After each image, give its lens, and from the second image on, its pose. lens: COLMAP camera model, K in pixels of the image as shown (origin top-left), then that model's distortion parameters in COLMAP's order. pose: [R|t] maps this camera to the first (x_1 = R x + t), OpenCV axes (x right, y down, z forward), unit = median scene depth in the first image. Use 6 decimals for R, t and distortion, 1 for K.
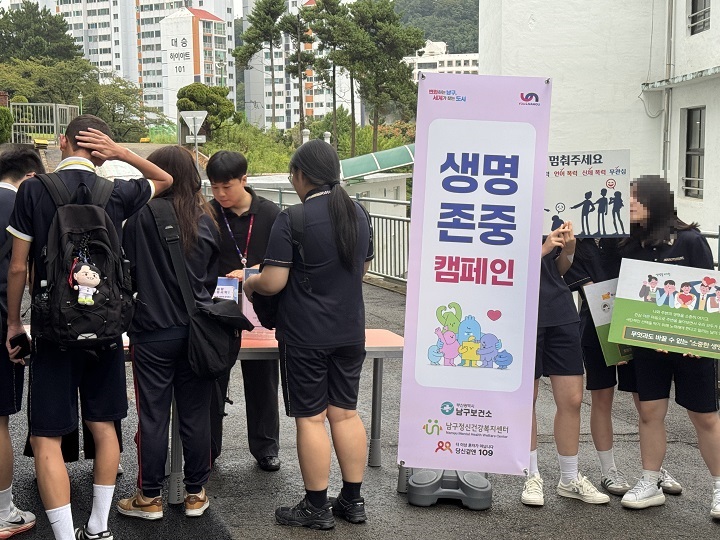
lens RADIAL K [[1195.5, 0, 359.8], [0, 1195.5, 269.9], [0, 0, 1]] dist [0.006924, 0.000000]
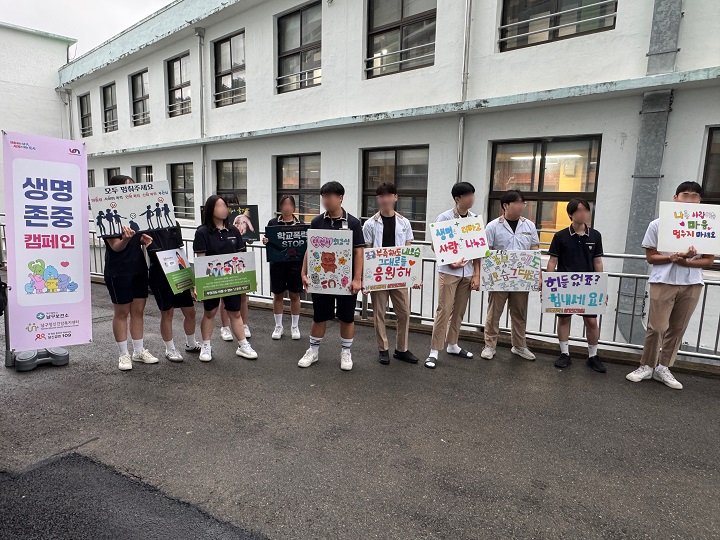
lens RADIAL K [[461.7, 0, 358.4], [0, 461.7, 274.9], [0, 0, 1]] dist [0.006154, 0.001874]
pose [[0.767383, -0.083881, 0.635678, -0.000623], [0.023857, 0.994455, 0.102423, -0.010204], [-0.640744, -0.063432, 0.765129, 0.121902]]
